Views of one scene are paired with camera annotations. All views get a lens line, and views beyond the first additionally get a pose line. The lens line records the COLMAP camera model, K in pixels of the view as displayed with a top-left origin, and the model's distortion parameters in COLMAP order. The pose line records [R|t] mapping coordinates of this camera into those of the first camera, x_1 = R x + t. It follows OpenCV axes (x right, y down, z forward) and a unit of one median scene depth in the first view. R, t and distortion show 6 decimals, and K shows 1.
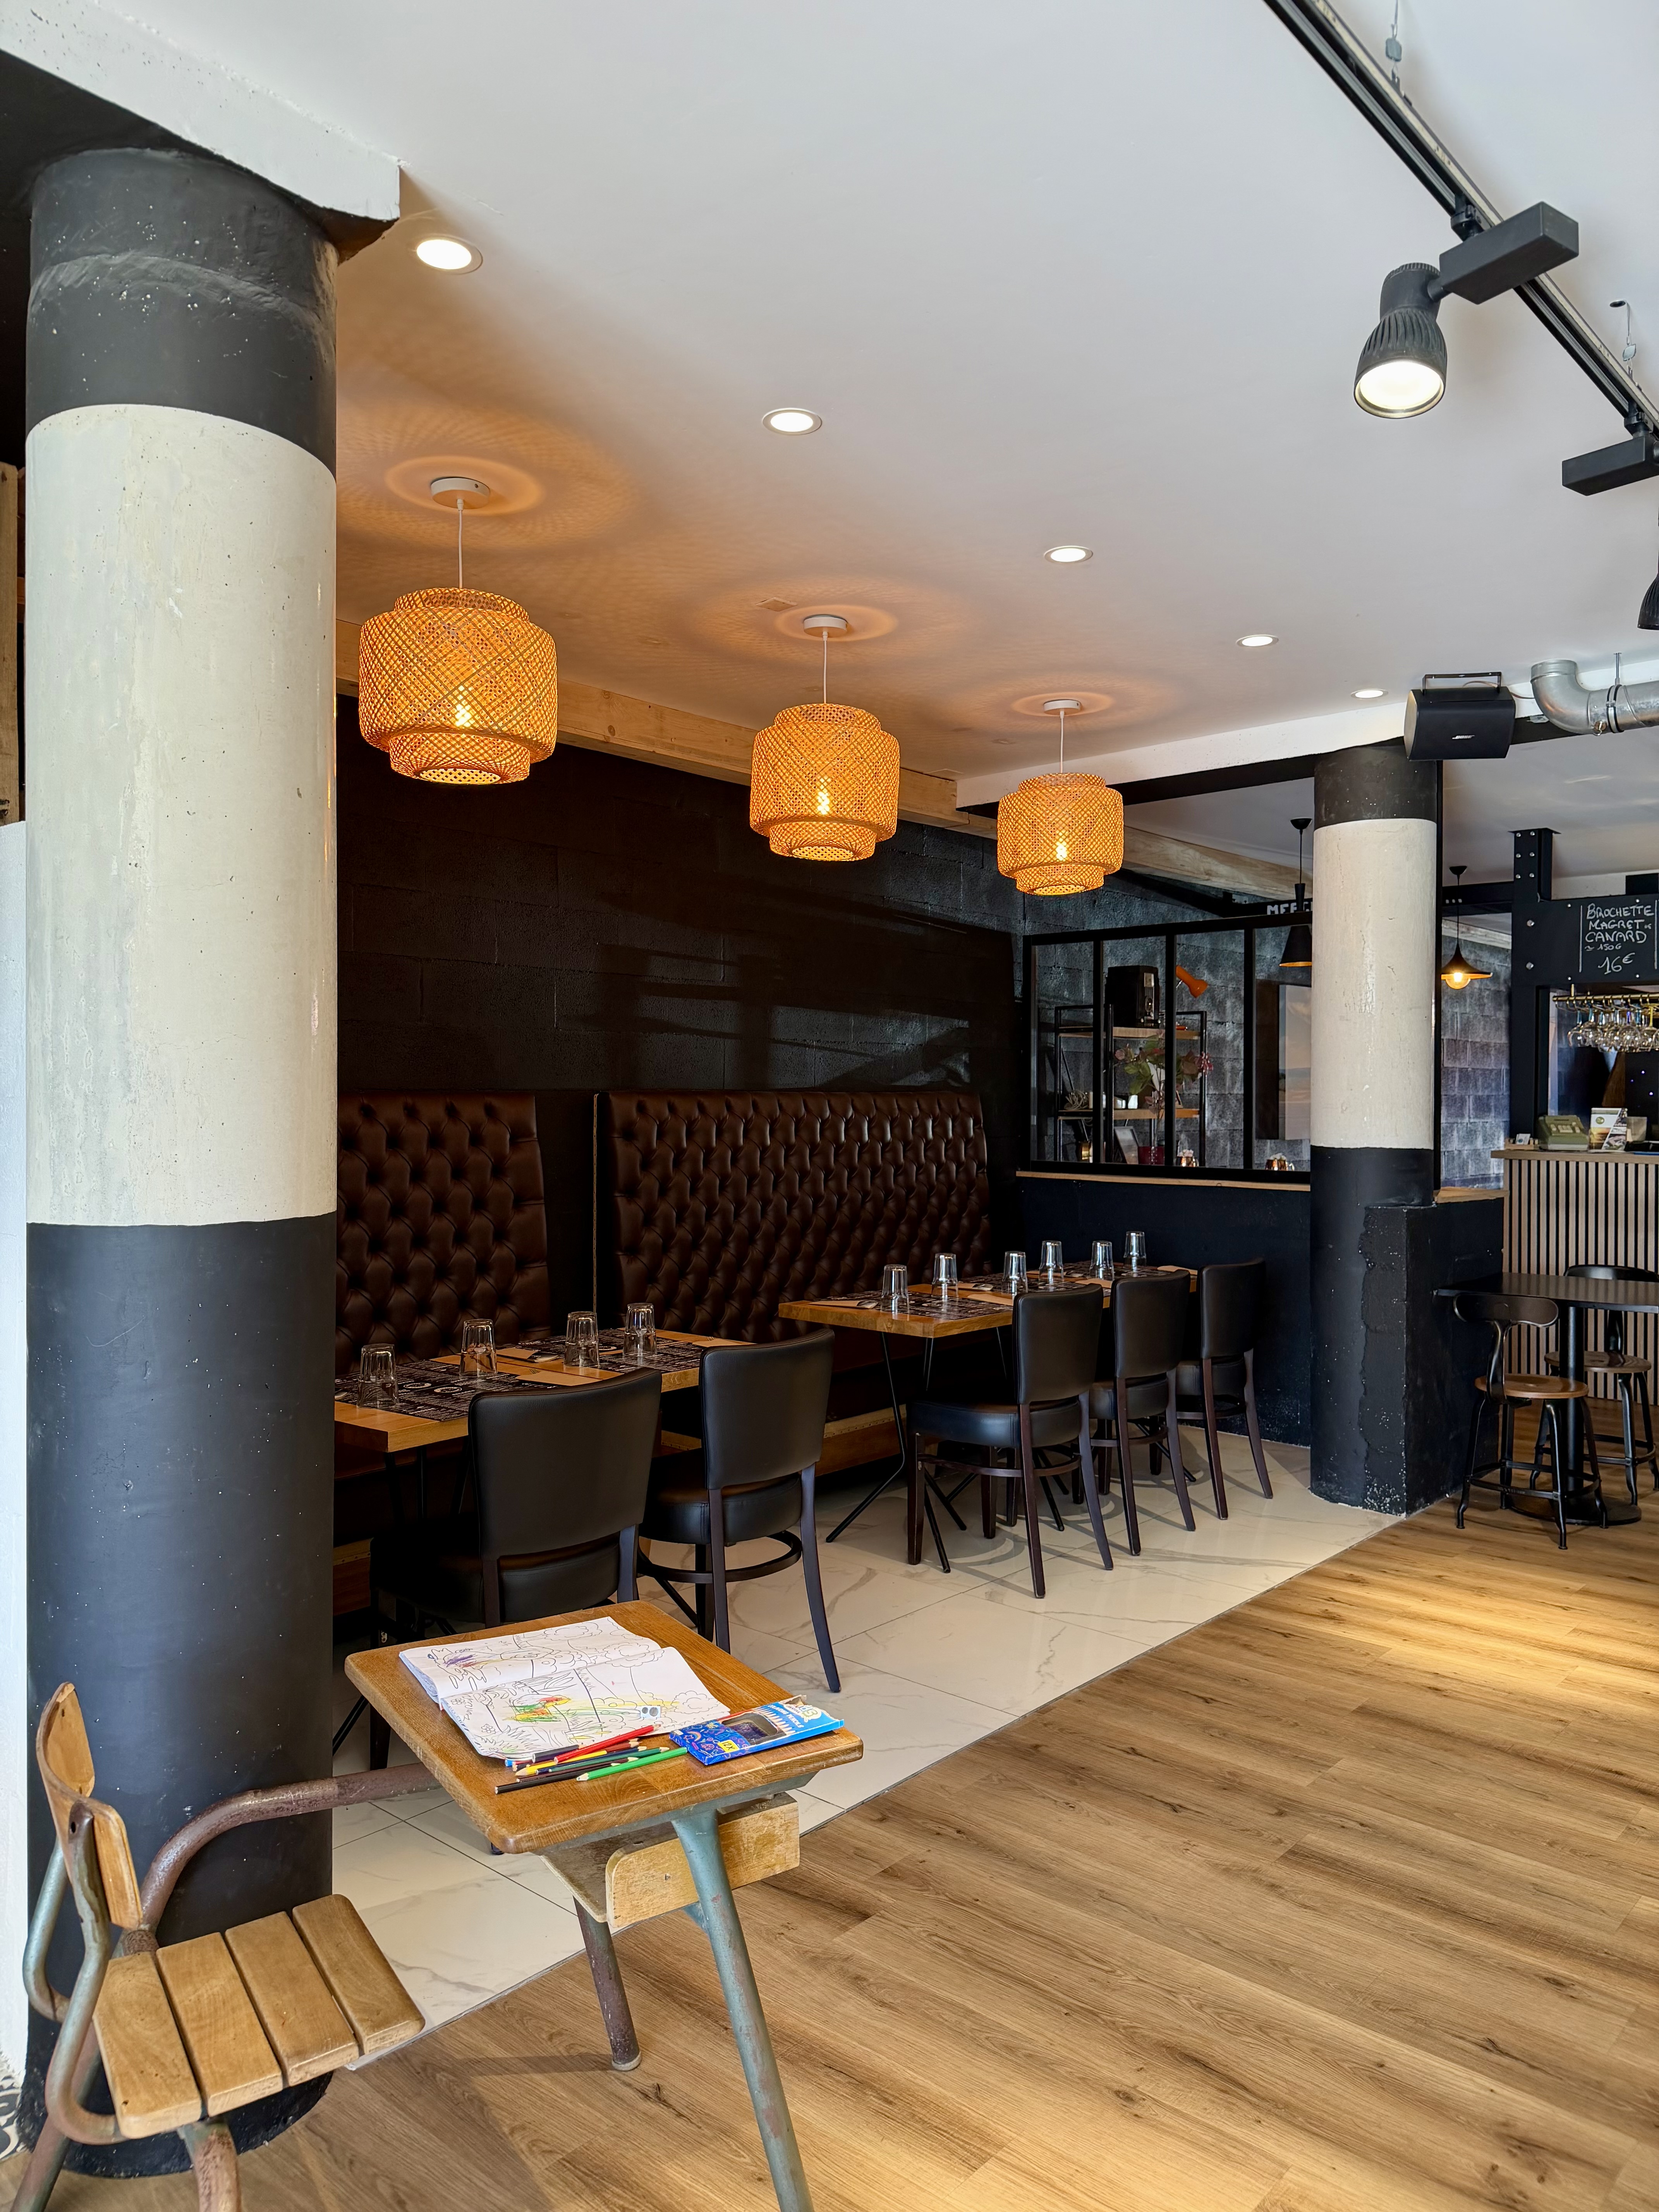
lens RADIAL K [[1531.9, 0, 828.4], [0, 1531.9, 1103.2], [0, 0, 1]] dist [0.005283, 0.002560]
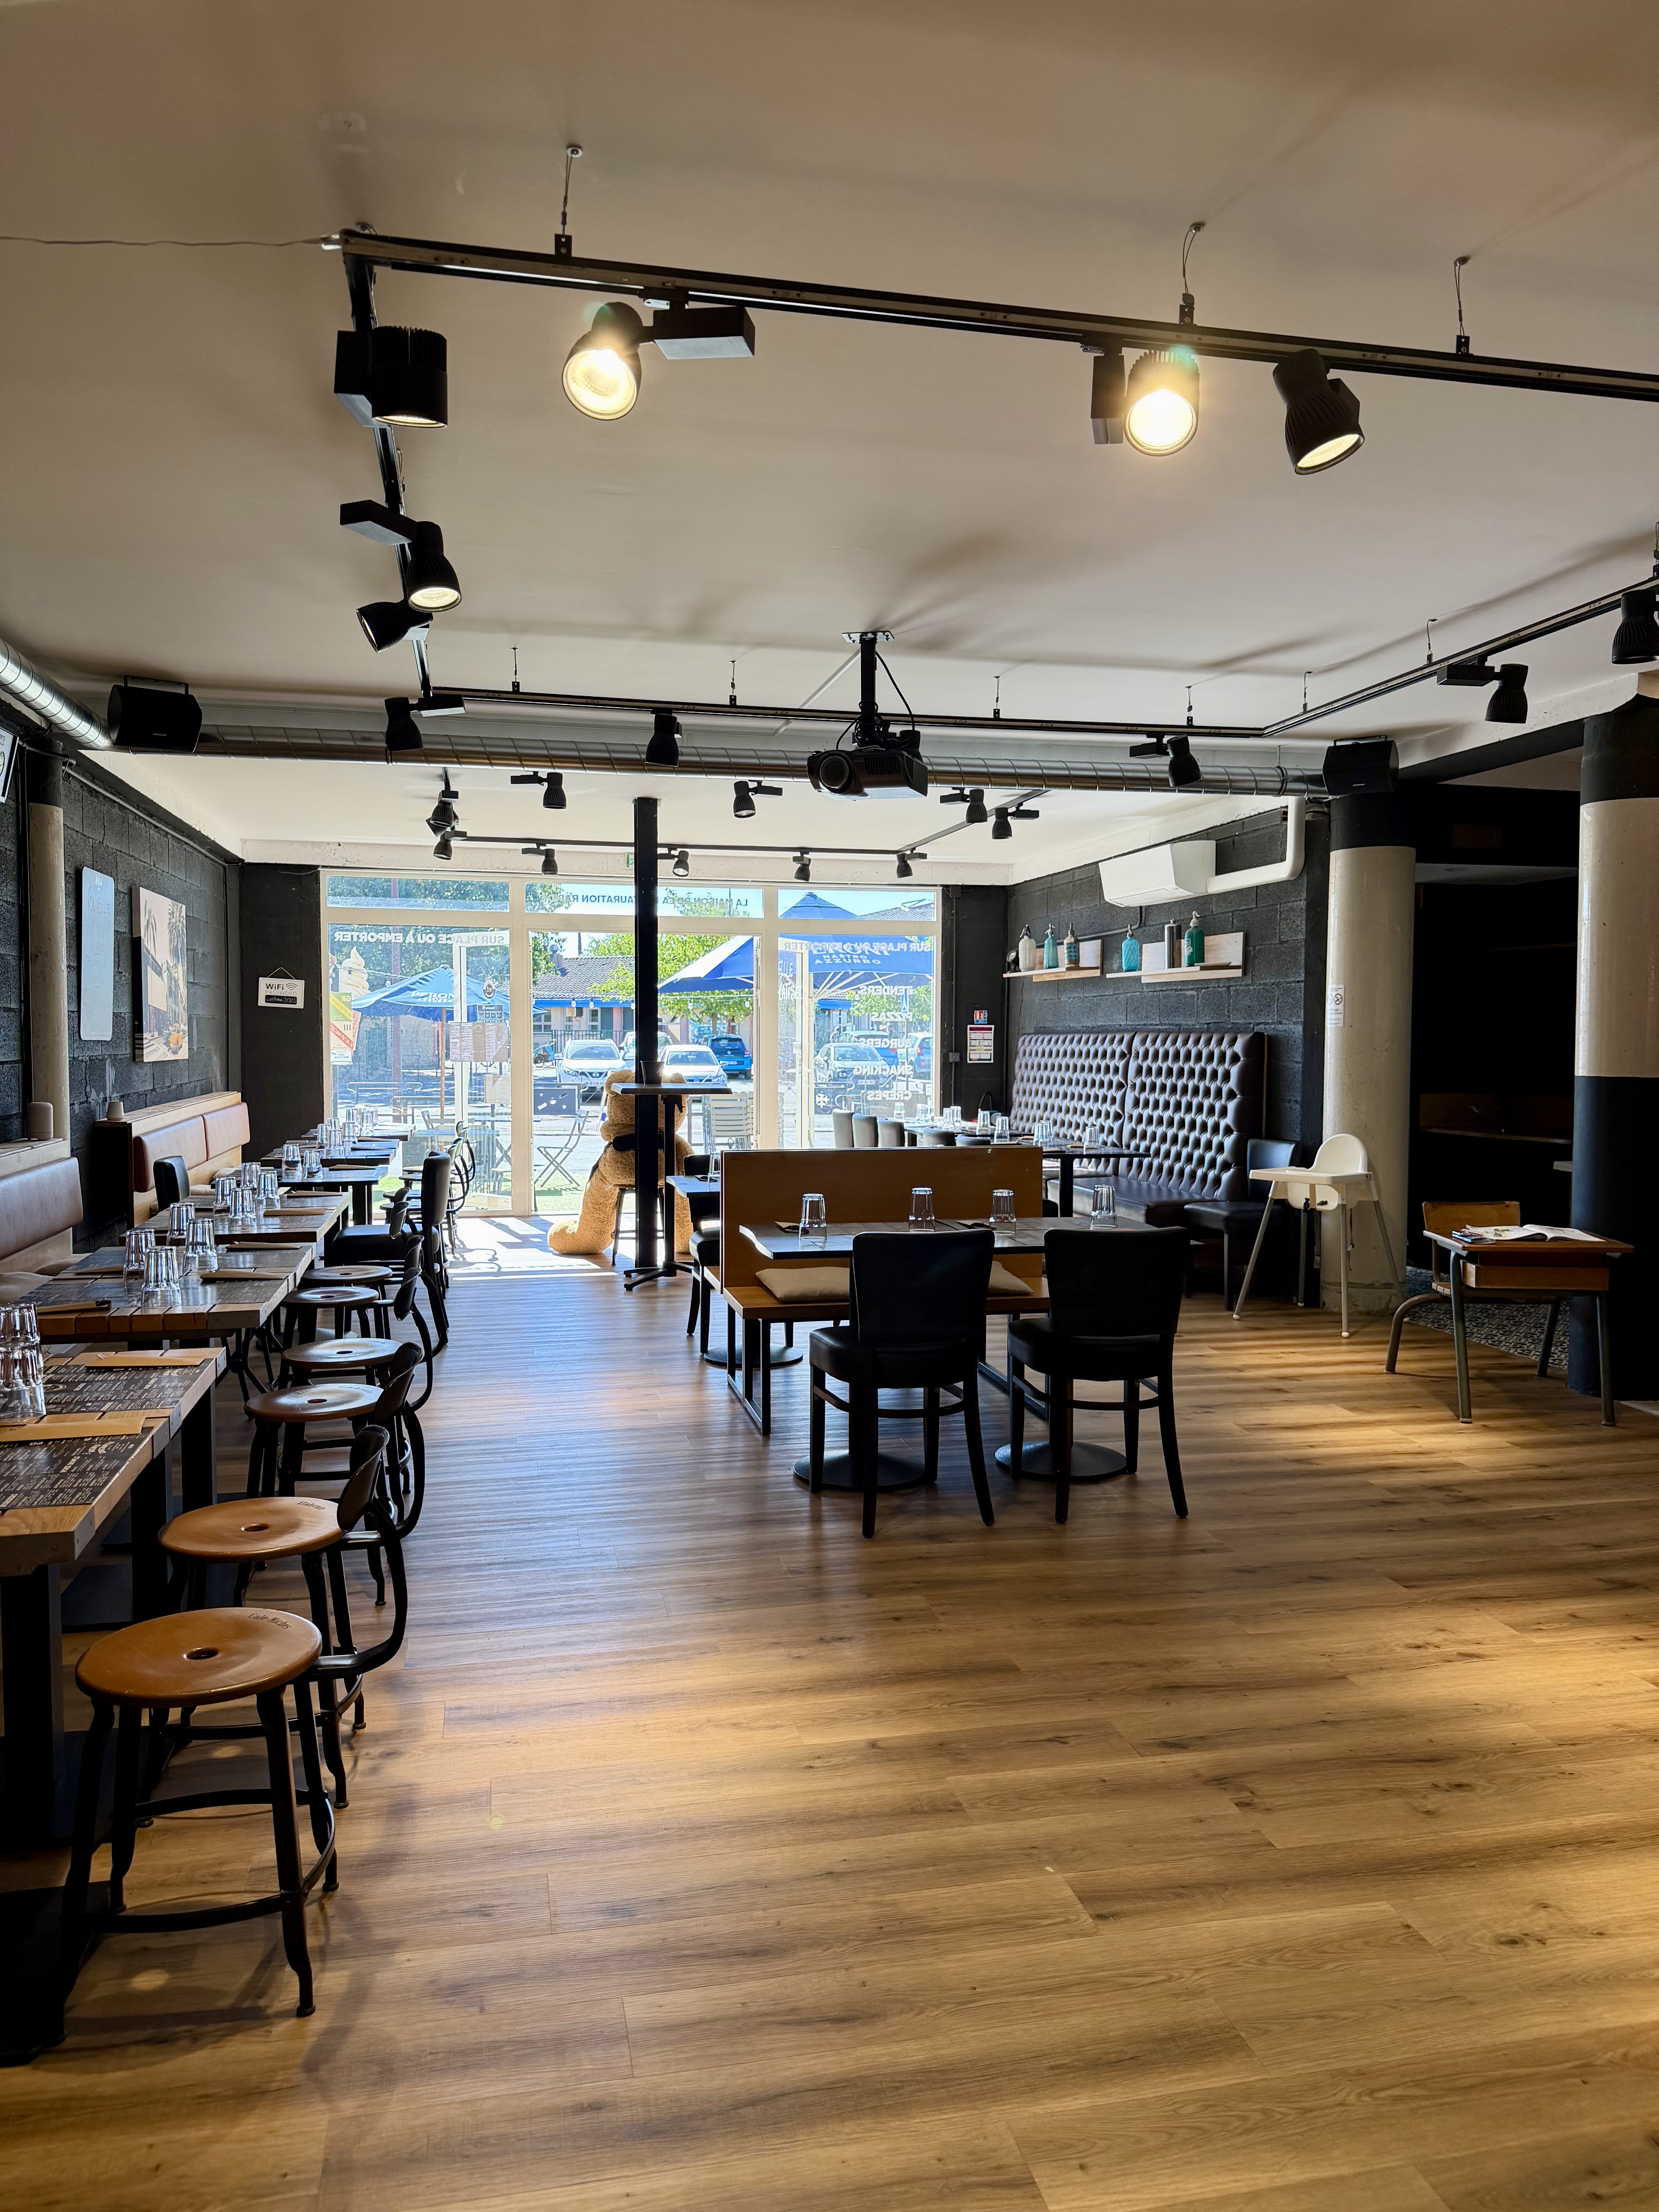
lens RADIAL K [[1531.9, 0, 828.1], [0, 1531.9, 1106.2], [0, 0, 1]] dist [0.005283, 0.002560]
pose [[-0.589964, 0.039635, -0.806456, 2.597802], [-0.006883, 0.998511, 0.054110, -0.004705], [0.807400, 0.037474, -0.588813, 1.440658]]
